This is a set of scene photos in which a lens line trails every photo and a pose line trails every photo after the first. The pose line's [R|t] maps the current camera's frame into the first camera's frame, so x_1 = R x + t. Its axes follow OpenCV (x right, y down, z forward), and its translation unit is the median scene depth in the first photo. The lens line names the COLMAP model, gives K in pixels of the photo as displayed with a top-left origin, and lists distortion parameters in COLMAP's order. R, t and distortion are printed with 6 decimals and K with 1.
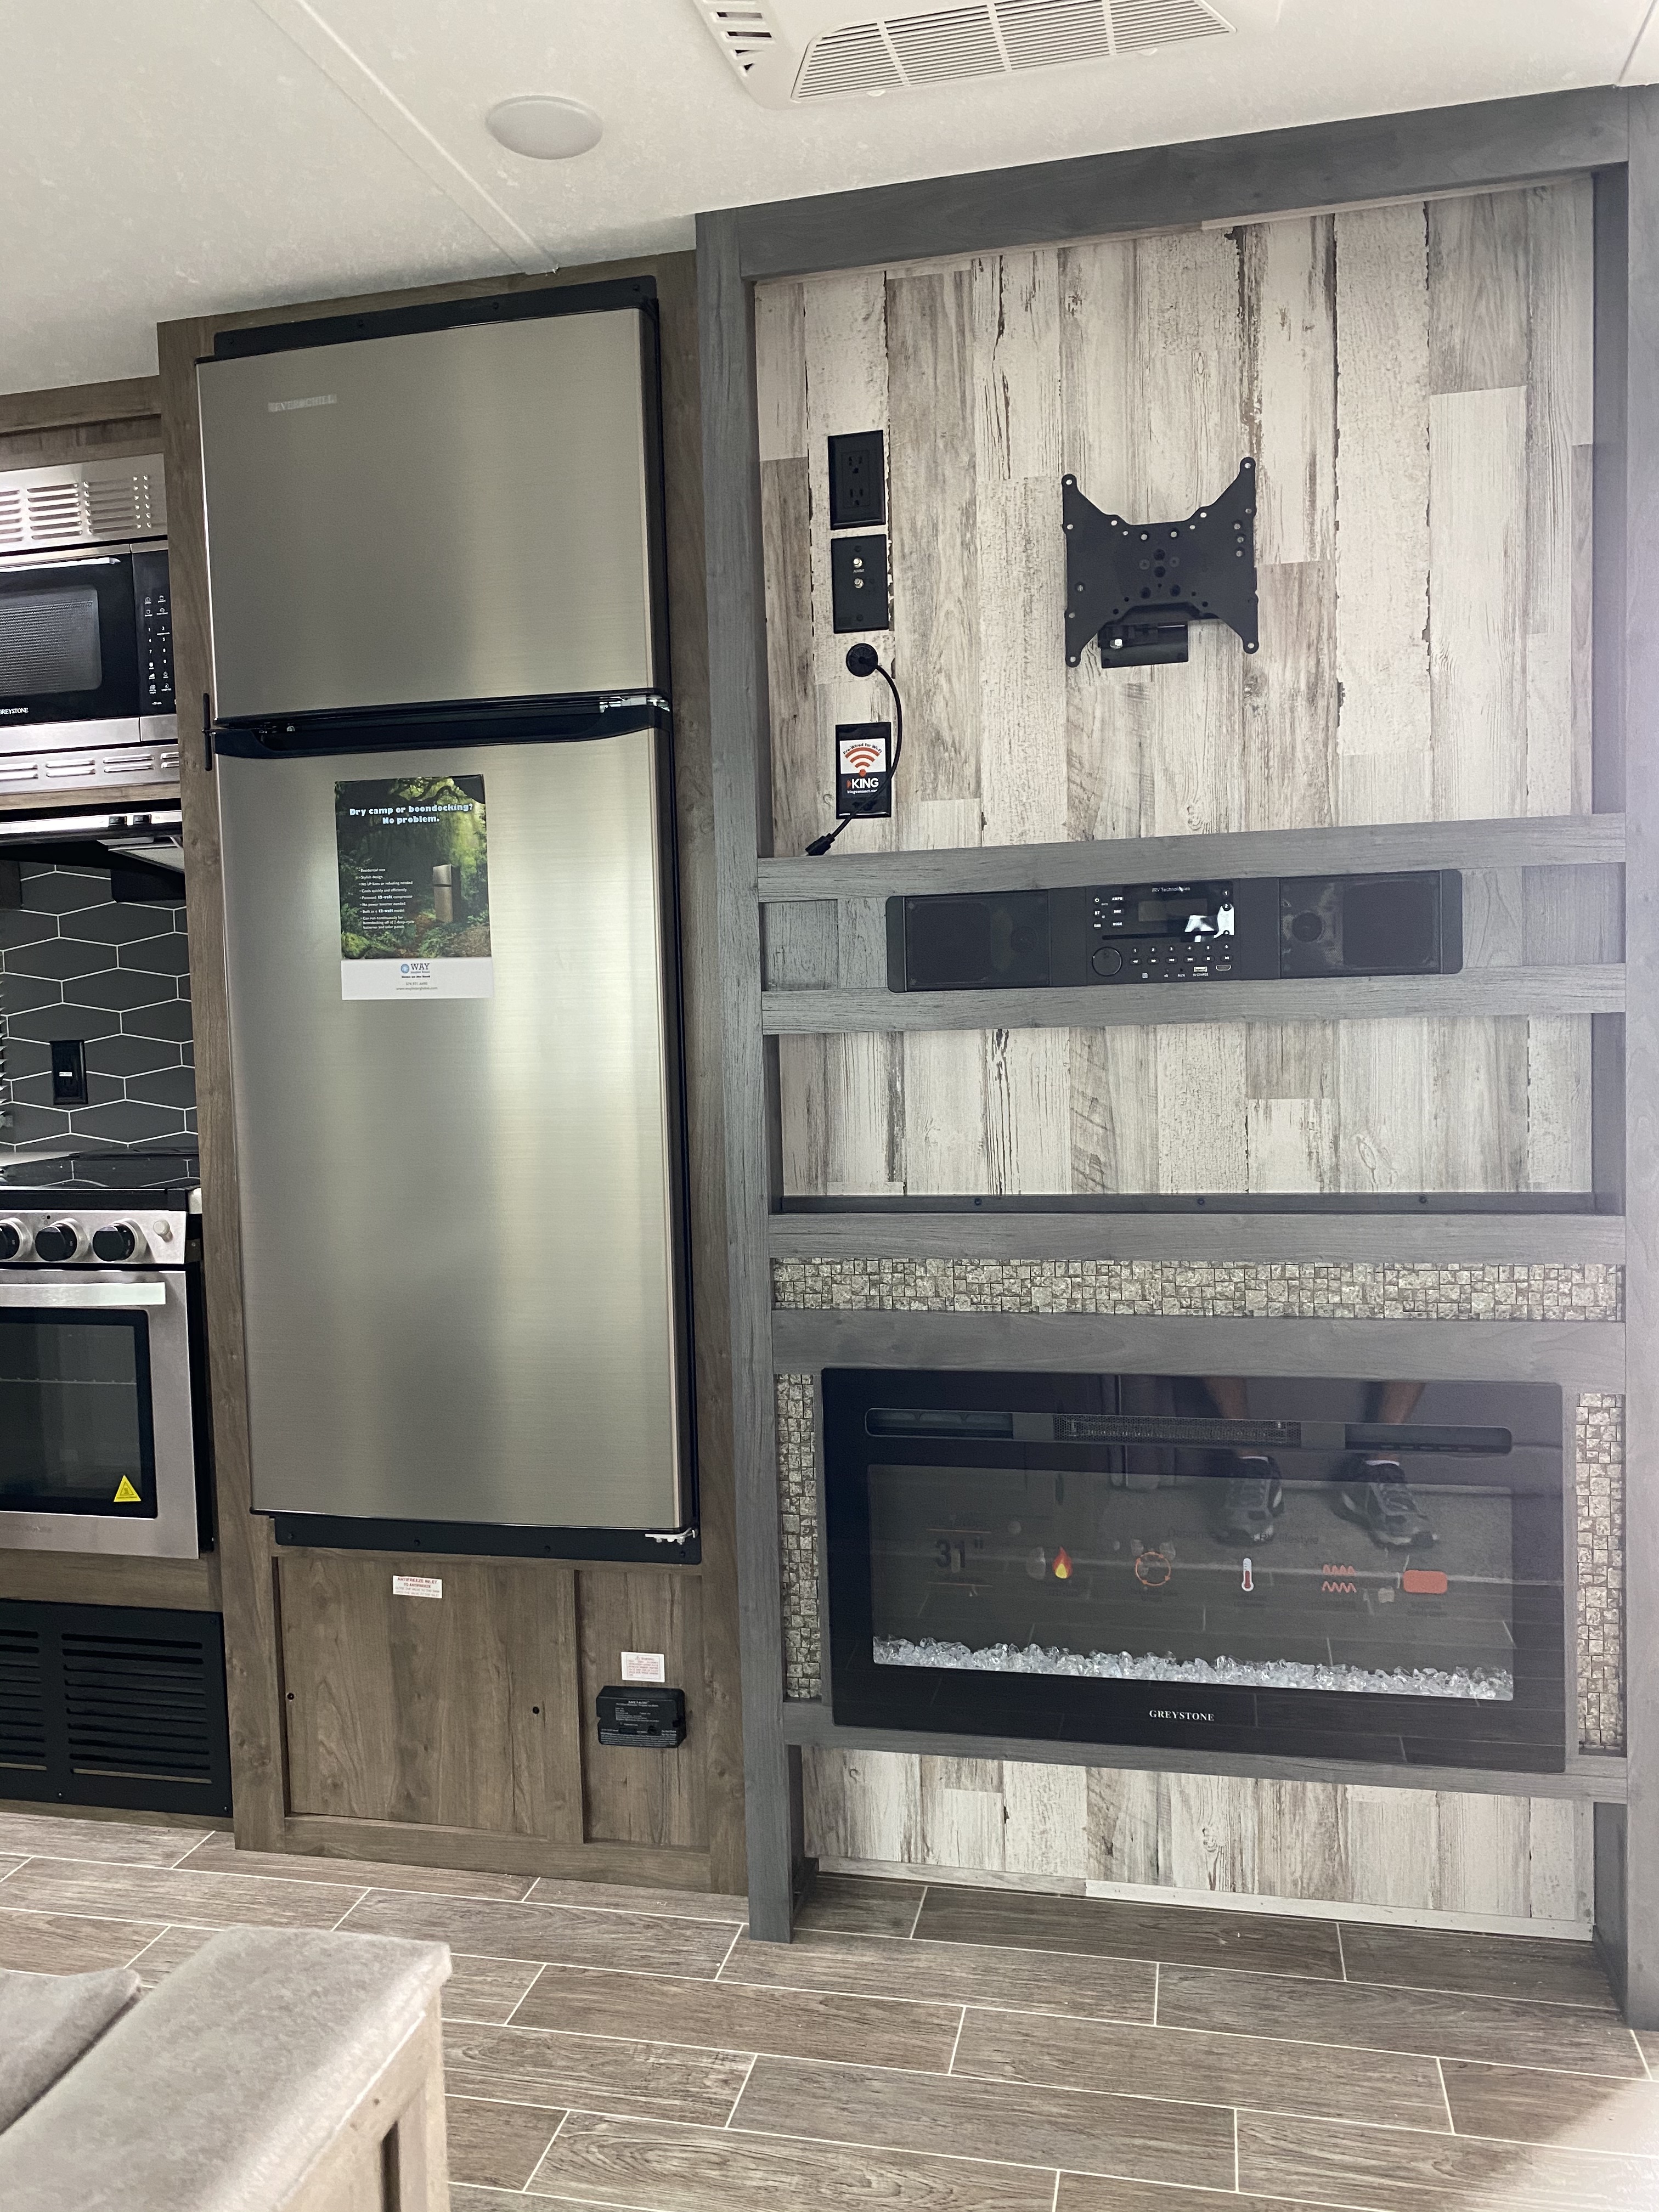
lens RADIAL K [[1718.4, 0, 848.7], [0, 1718.4, 1081.4], [0, 0, 1]] dist [0.013426, -0.010611]
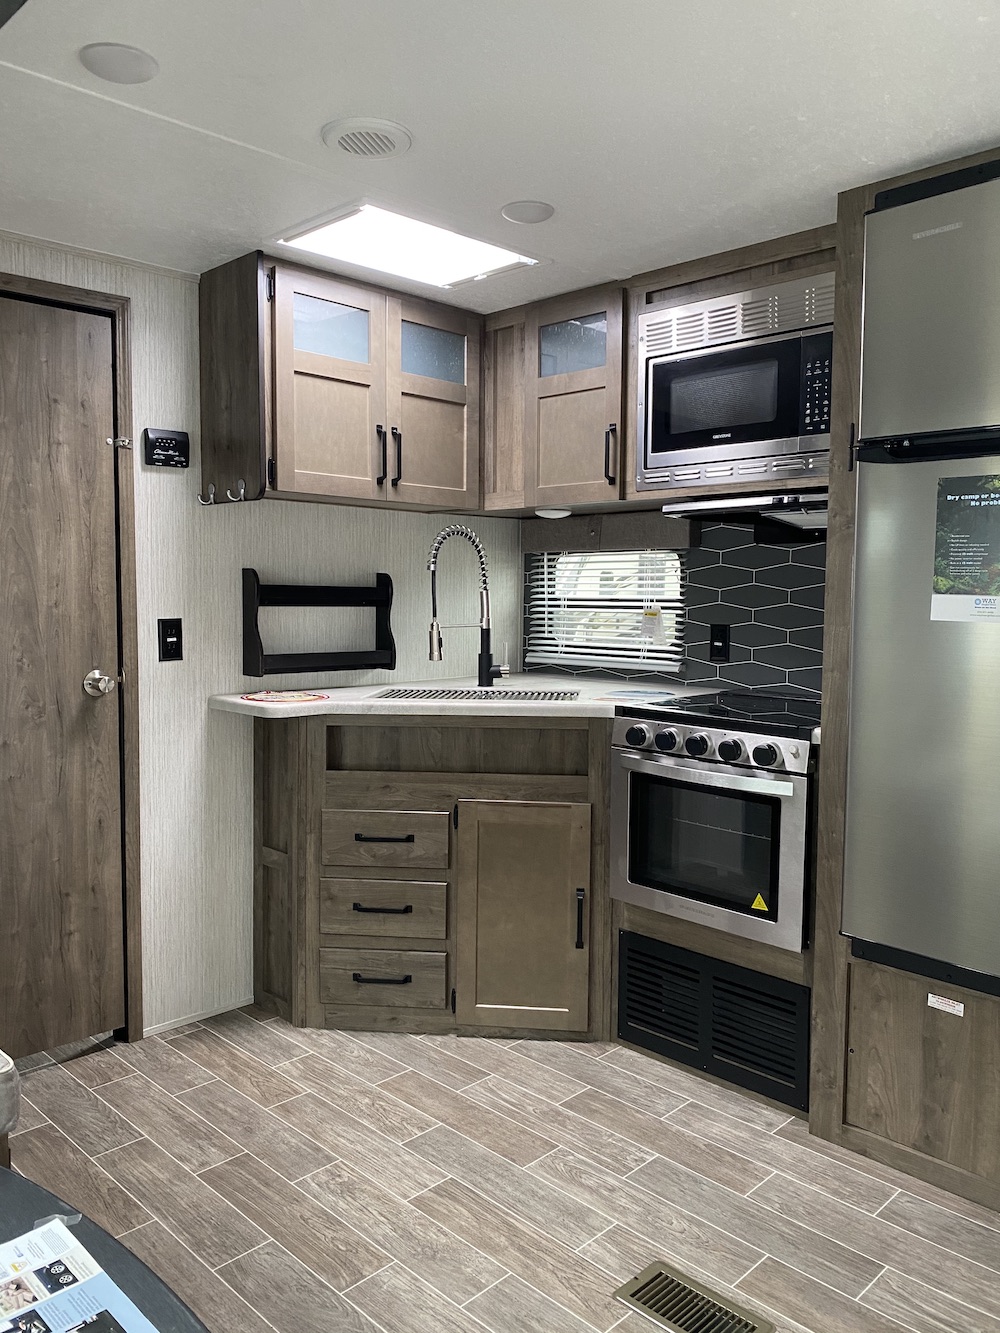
lens RADIAL K [[1035.5, 0, 495.1], [0, 1035.5, 646.3], [0, 0, 1]] dist [0.013426, -0.010611]
pose [[0.848421, 0.071299, -0.524498, -0.127873], [-0.062668, 0.997448, 0.034220, -0.029092], [0.525599, 0.003836, 0.850724, 0.007510]]
